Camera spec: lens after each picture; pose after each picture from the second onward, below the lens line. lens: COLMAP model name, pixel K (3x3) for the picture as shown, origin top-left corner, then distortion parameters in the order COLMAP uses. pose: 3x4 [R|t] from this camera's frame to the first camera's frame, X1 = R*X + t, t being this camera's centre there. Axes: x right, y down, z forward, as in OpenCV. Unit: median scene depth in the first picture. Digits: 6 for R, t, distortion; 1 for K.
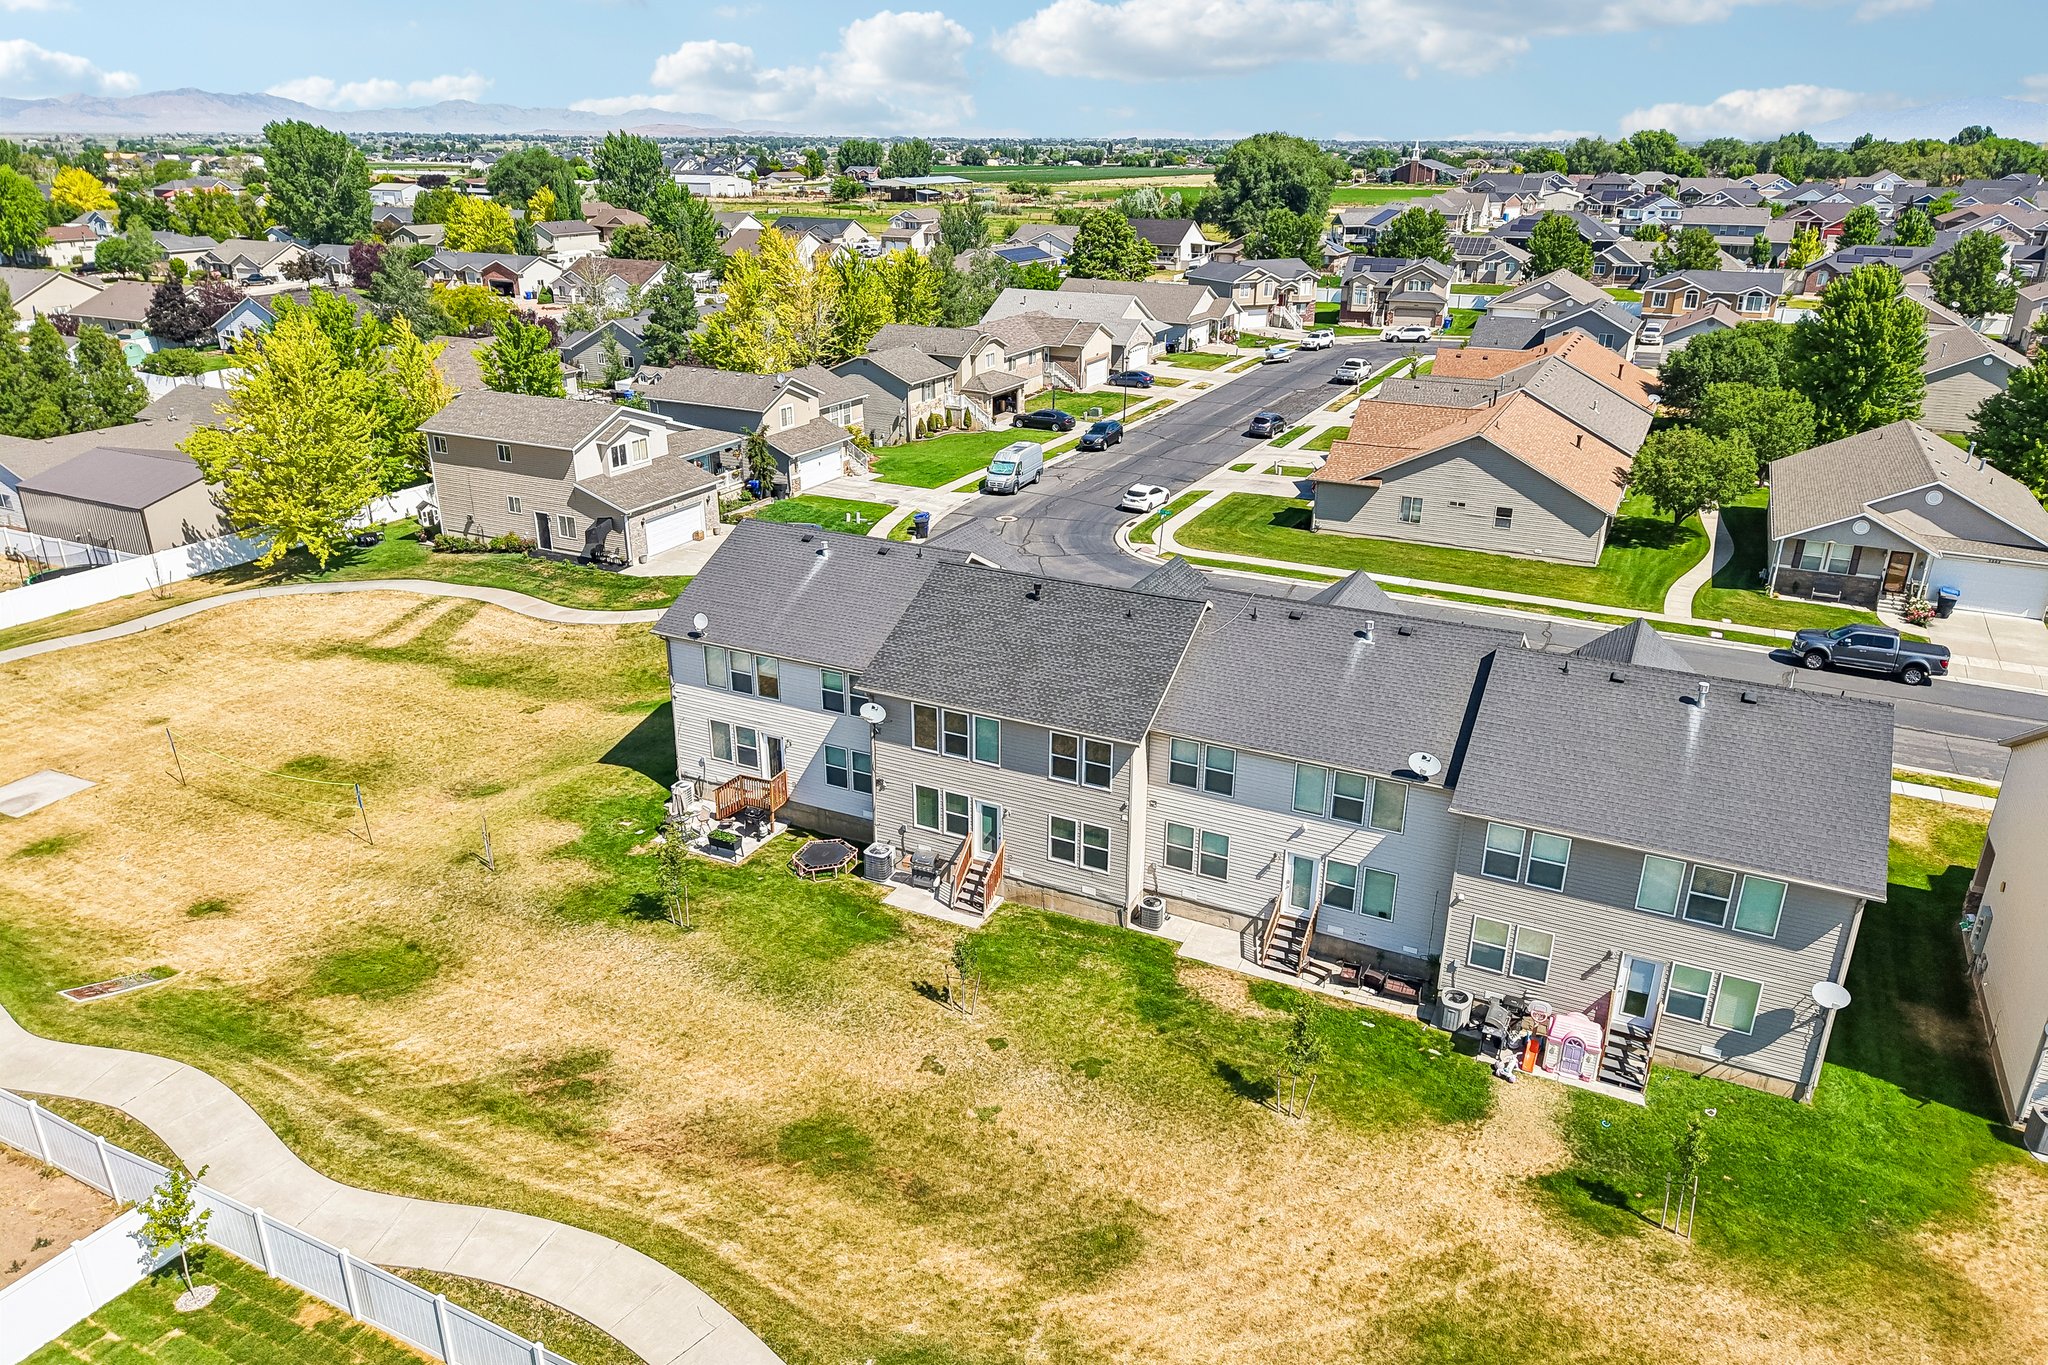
lens RADIAL K [[1364.7, 0, 1025.2], [0, 1364.7, 691.1], [0, 0, 1]] dist [0.026460, -0.029551]
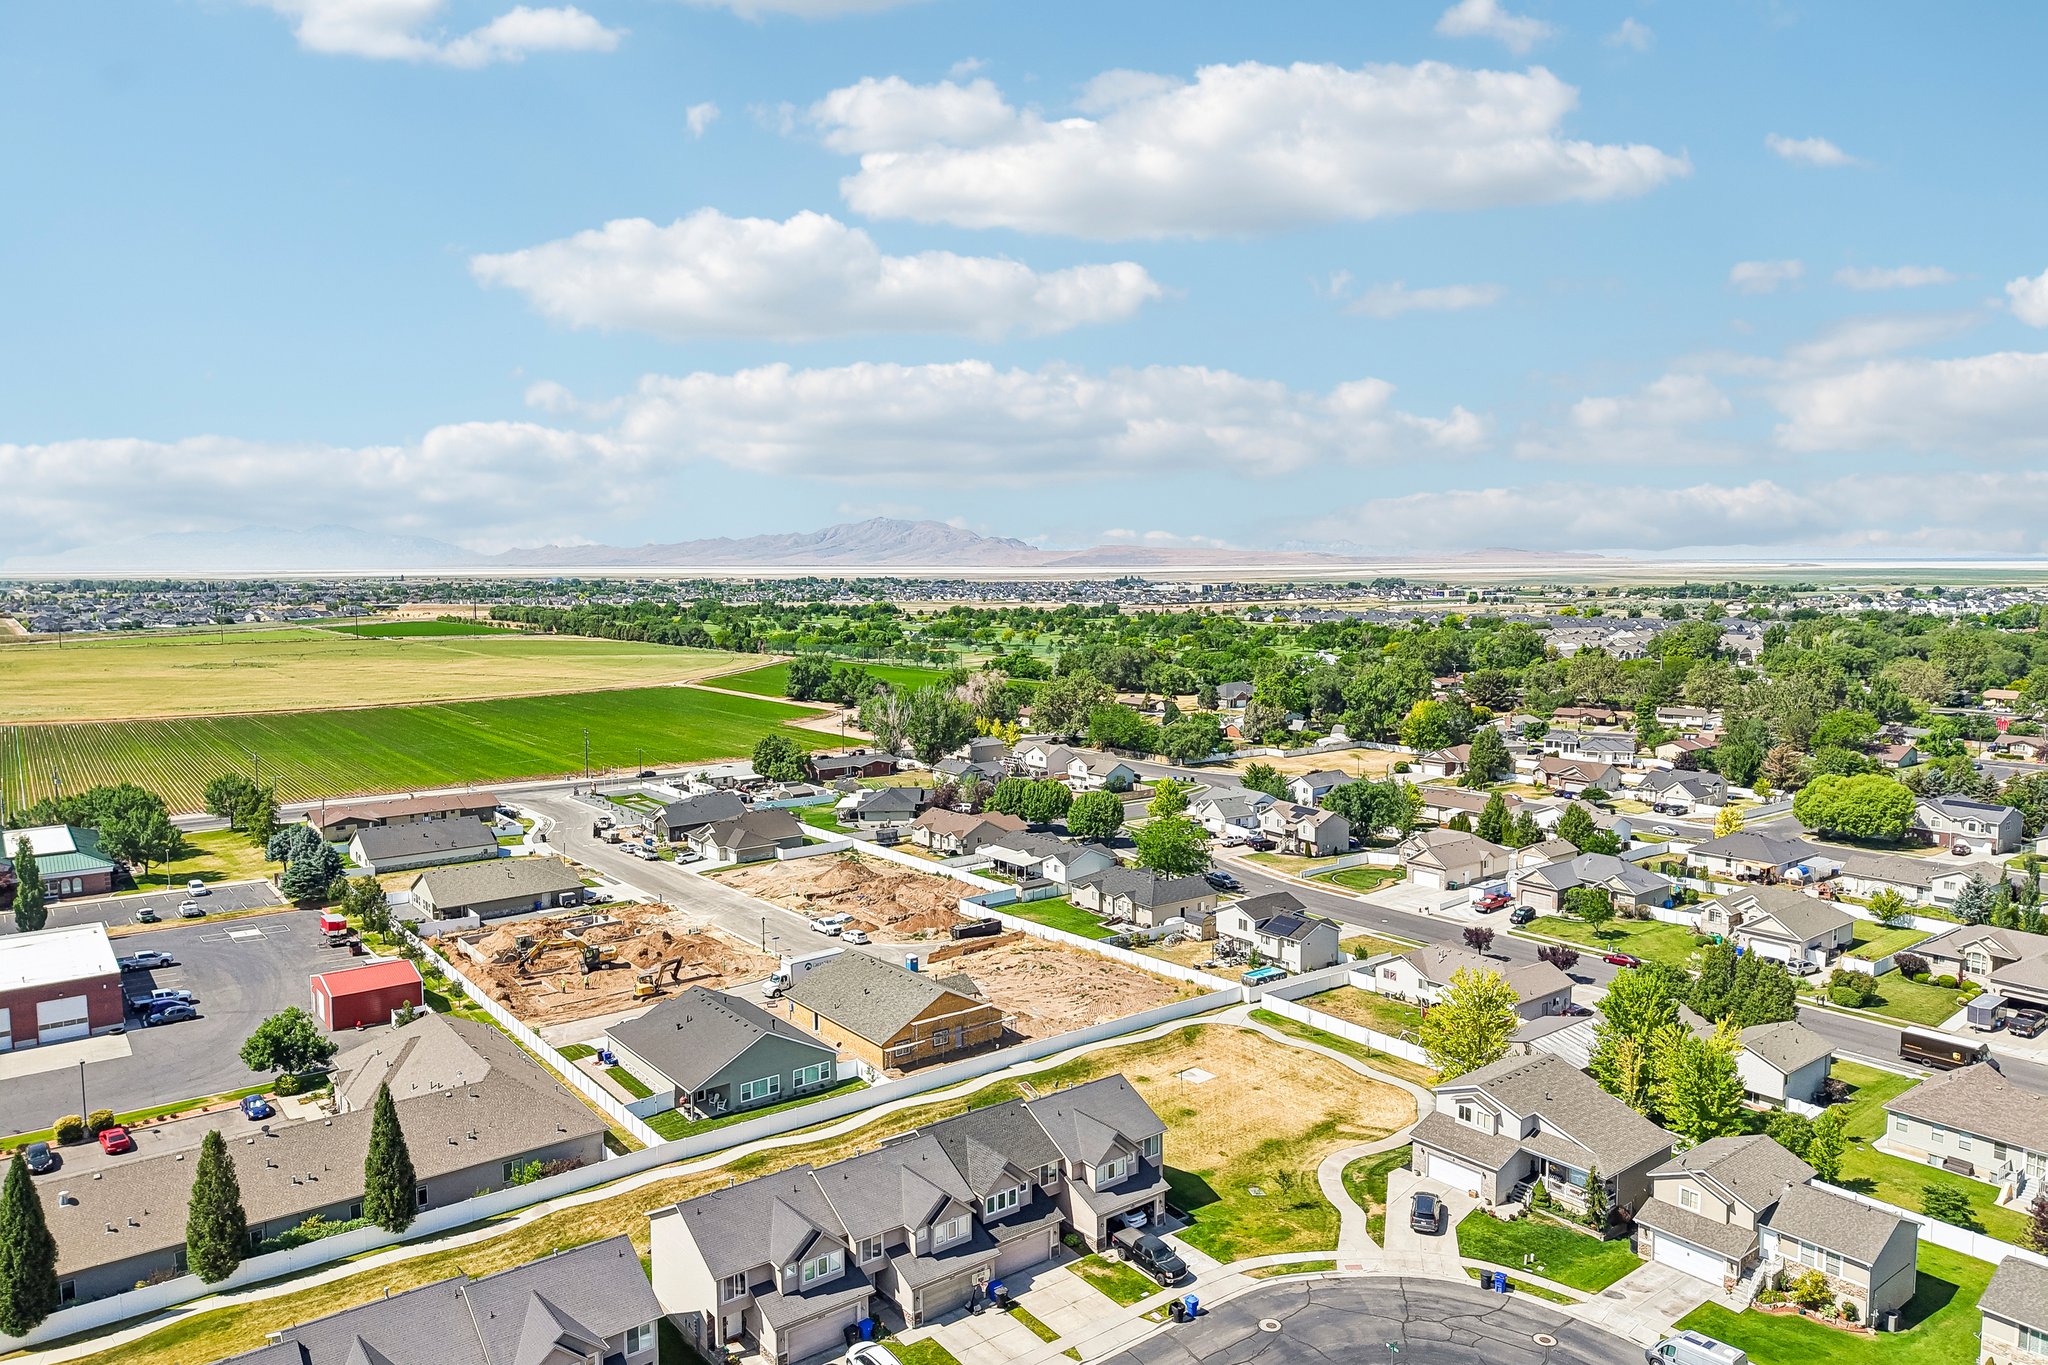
lens RADIAL K [[1364.7, 0, 1032.3], [0, 1364.7, 681.3], [0, 0, 1]] dist [0.026460, -0.029551]
pose [[-0.434176, 0.074117, -0.897774, 1.962999], [-0.336352, 0.911195, 0.237889, -1.305809], [0.835679, 0.405254, -0.370689, 1.630302]]
